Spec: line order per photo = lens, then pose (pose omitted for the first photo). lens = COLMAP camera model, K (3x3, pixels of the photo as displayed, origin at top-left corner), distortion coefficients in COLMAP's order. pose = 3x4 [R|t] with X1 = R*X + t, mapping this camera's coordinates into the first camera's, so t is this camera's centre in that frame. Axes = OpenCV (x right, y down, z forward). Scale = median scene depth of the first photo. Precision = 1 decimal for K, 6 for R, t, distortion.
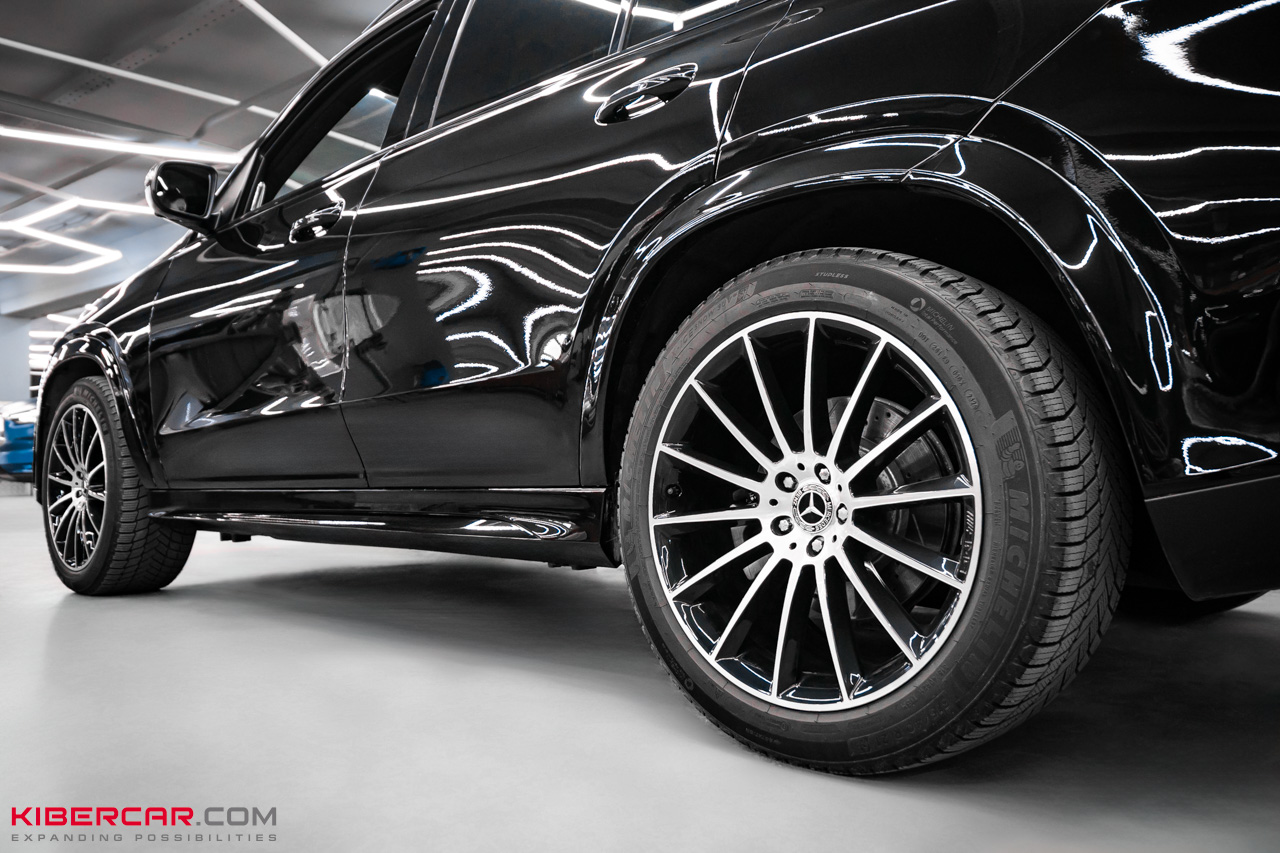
lens RADIAL K [[994.7, 0, 640.4], [0, 994.7, 428.0], [0, 0, 1]] dist [-0.008662, 0.009482]
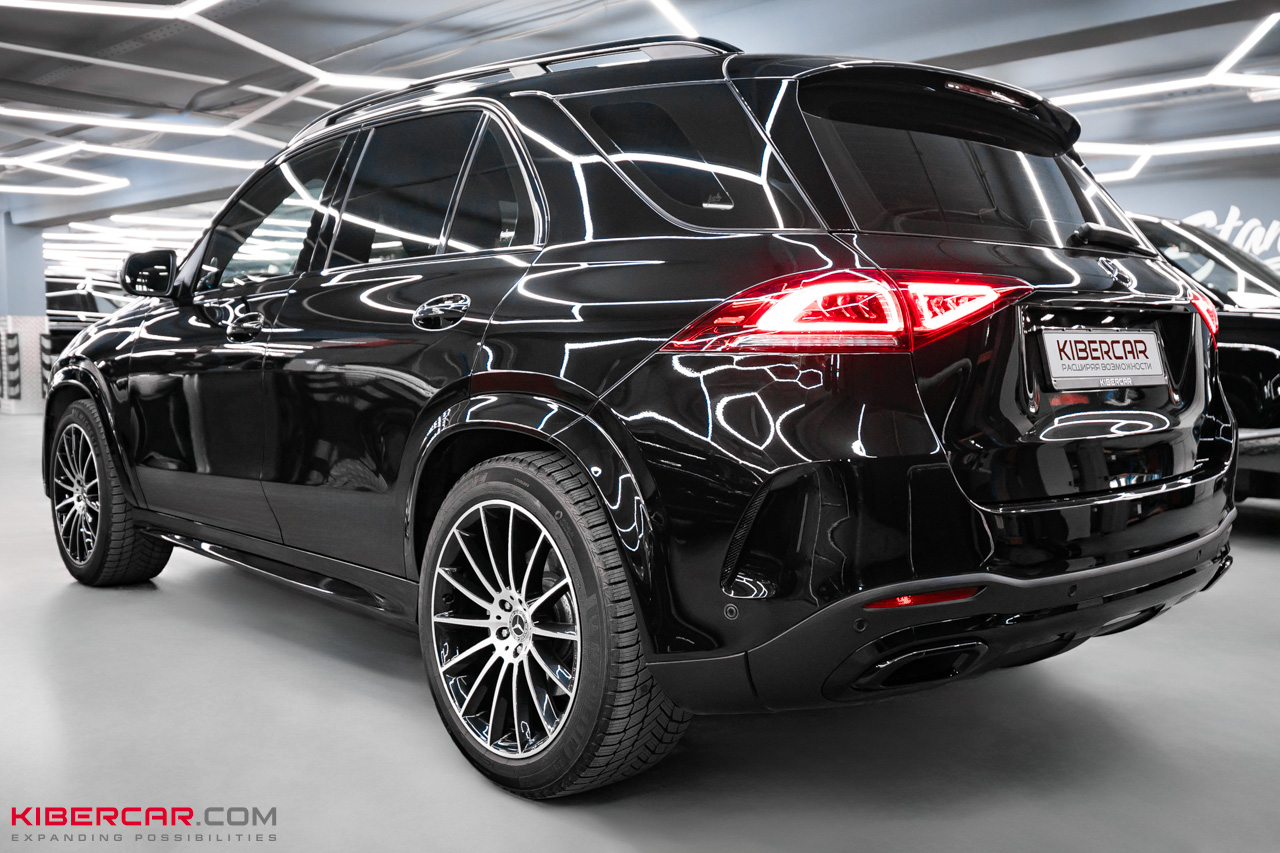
lens RADIAL K [[1181.4, 0, 645.5], [0, 1181.4, 424.7], [0, 0, 1]] dist [0.005967, -0.018352]
pose [[0.996068, 0.024054, -0.085260, 0.477786], [-0.015055, 0.994394, 0.104662, -0.388227], [0.087300, -0.102967, 0.990846, -0.694340]]
